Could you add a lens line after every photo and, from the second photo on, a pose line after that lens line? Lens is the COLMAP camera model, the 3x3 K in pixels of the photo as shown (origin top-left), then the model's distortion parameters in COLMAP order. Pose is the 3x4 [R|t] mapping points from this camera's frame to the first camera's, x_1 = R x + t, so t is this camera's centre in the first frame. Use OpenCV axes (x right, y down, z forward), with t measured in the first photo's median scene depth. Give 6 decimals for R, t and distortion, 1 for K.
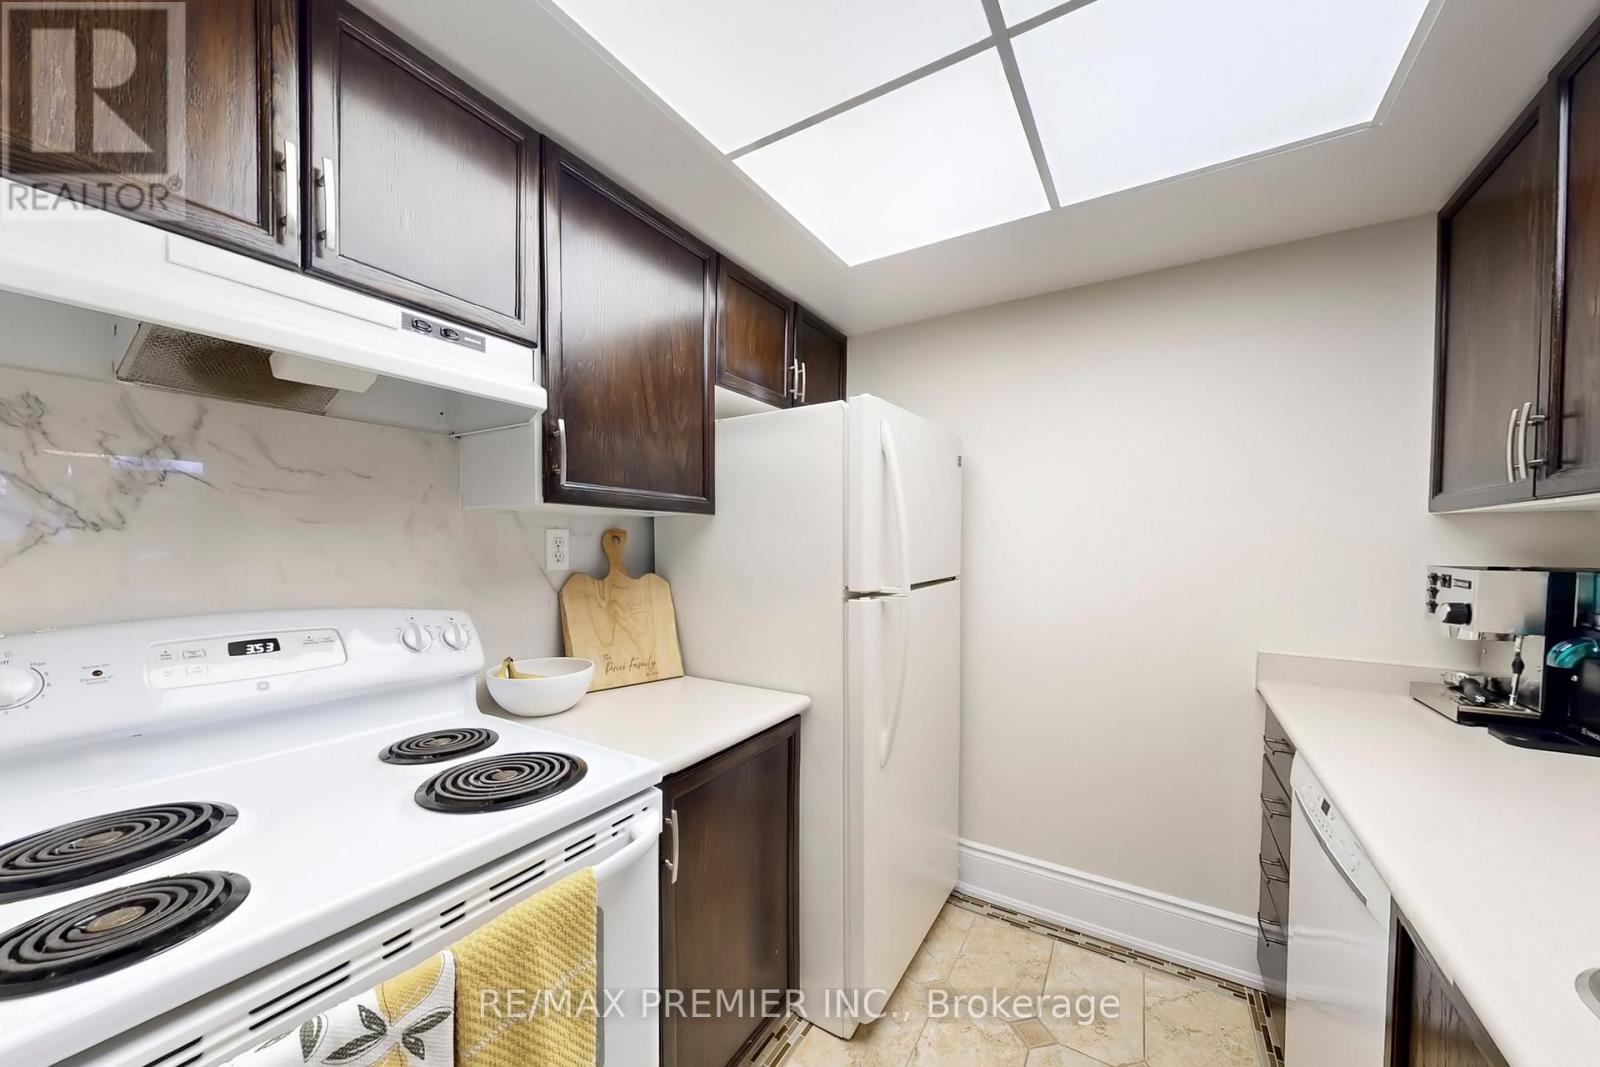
lens RADIAL K [[581.3, 0, 784.8], [0, 581.3, 561.3], [0, 0, 1]] dist [-0.001072, 0.000614]
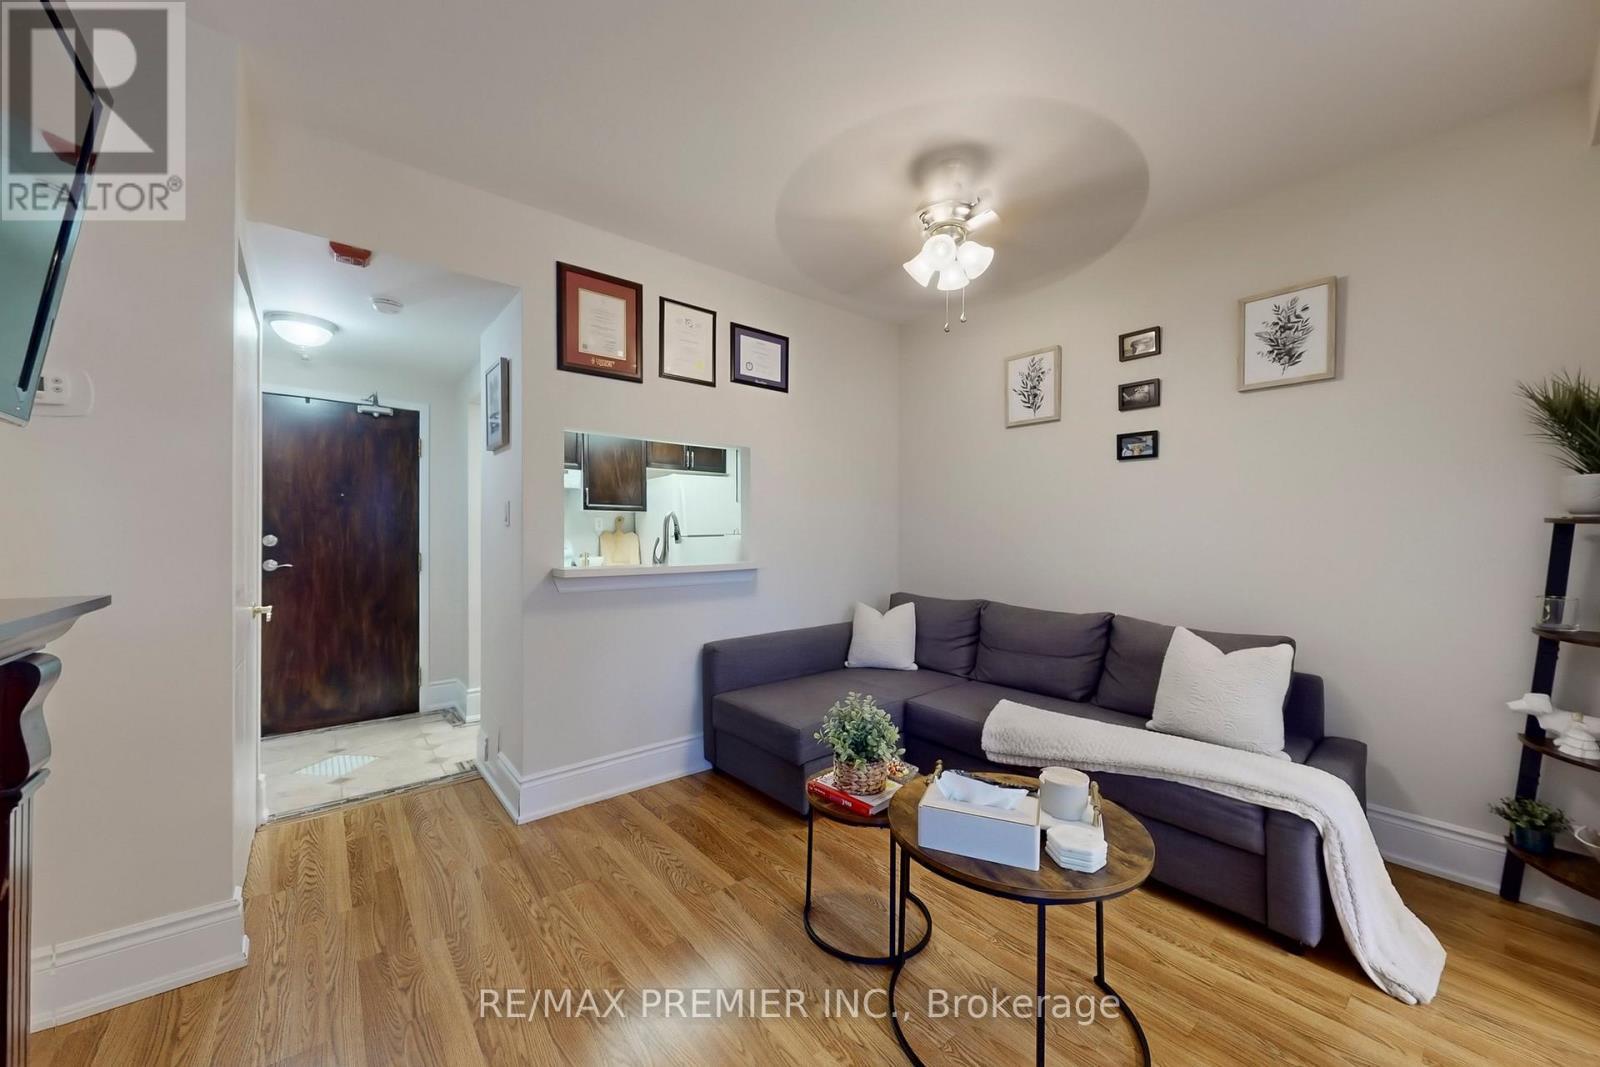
lens RADIAL K [[581.3, 0, 806.4], [0, 581.3, 533.6], [0, 0, 1]] dist [-0.001072, 0.000614]
pose [[0.956204, -0.007094, -0.292616, 1.529267], [-0.000072, 0.999700, -0.024474, 0.104171], [0.292702, 0.023423, 0.955917, -1.592035]]
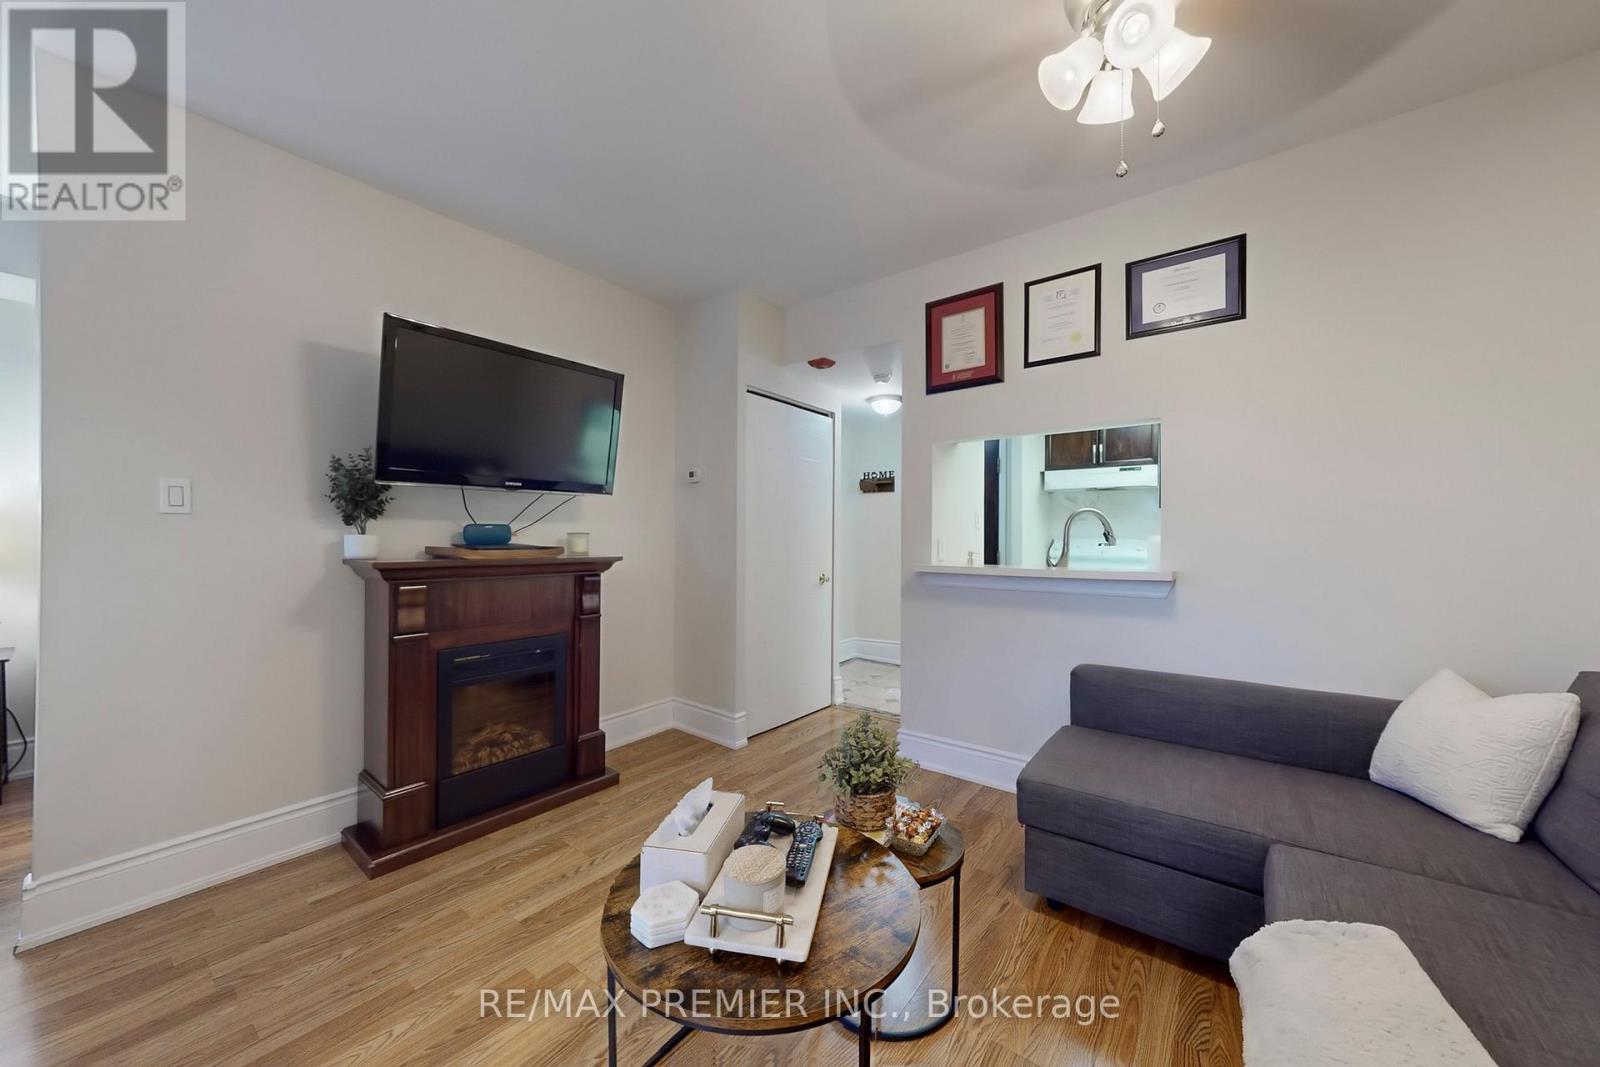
lens RADIAL K [[581.3, 0, 798.6], [0, 581.3, 530.7], [0, 0, 1]] dist [-0.001072, 0.000614]
pose [[-0.081629, -0.016906, -0.996519, 2.359240], [-0.024679, 0.999584, -0.014937, 0.092222], [0.996357, 0.023373, -0.082012, -0.464870]]
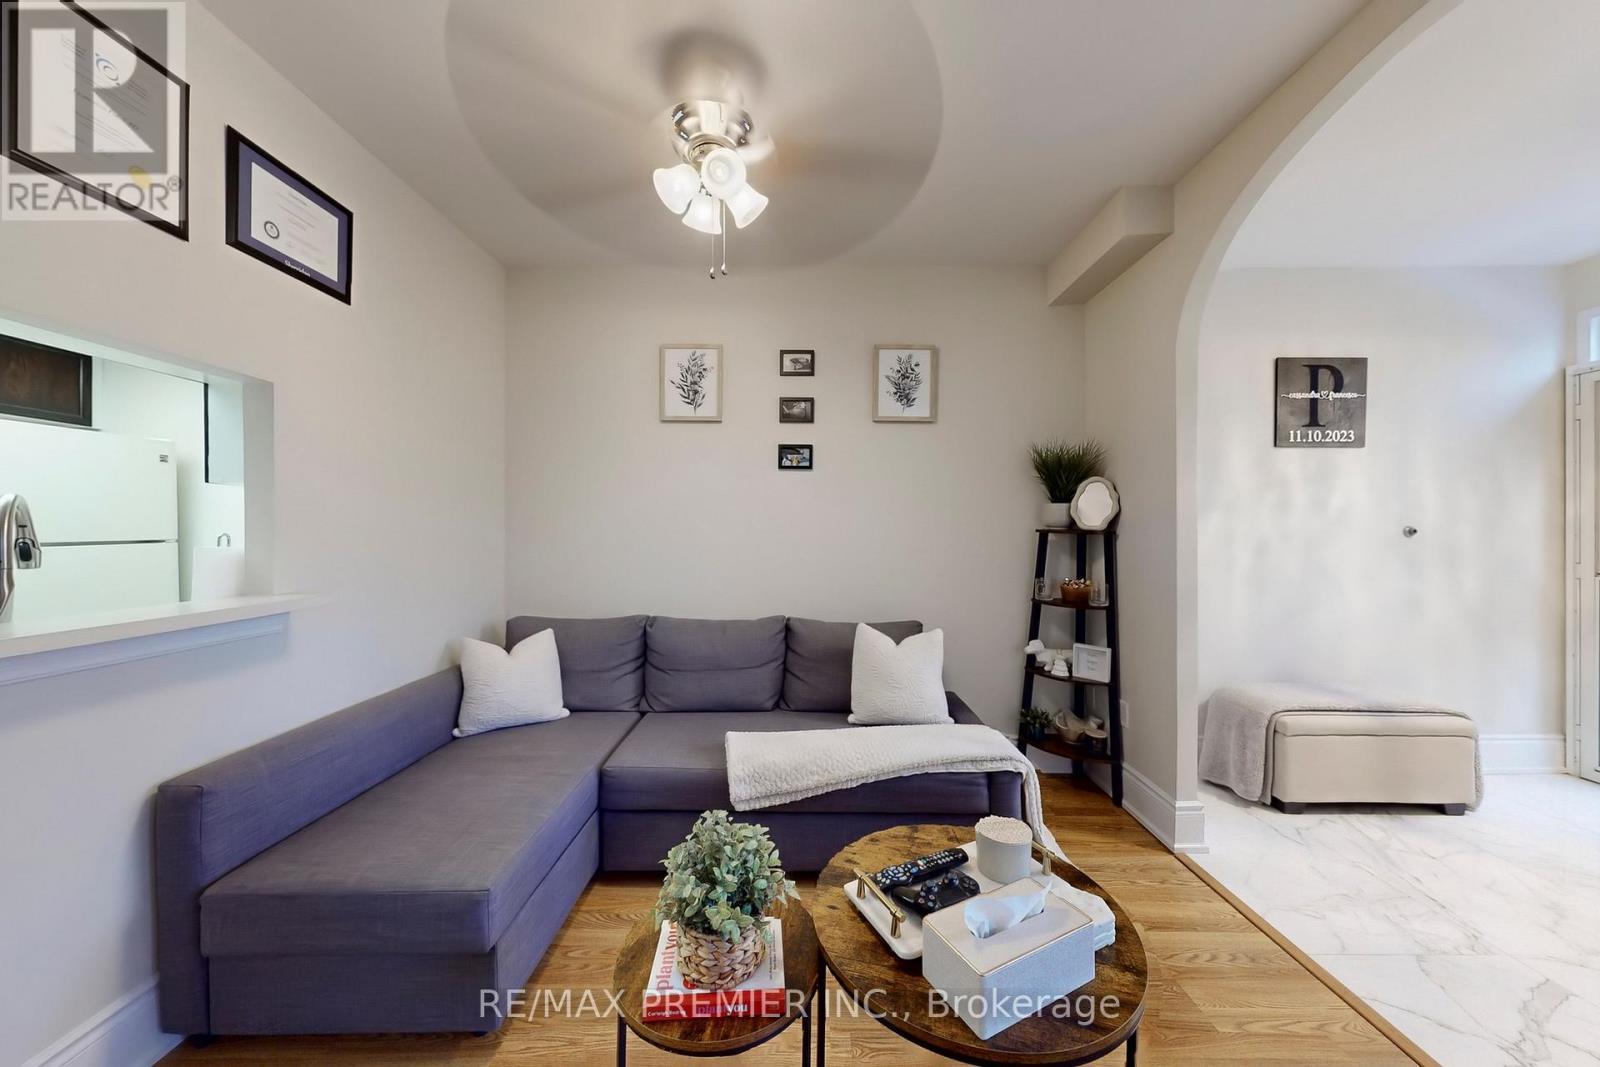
lens RADIAL K [[538.3, 0, 812.0], [0, 538.3, 531.3], [0, 0, 1]] dist [0.000363, 0.000403]
pose [[0.844131, -0.004408, 0.536119, 1.034948], [0.018502, 0.999610, -0.020913, 0.071715], [-0.535818, 0.027572, 0.843883, -1.076957]]
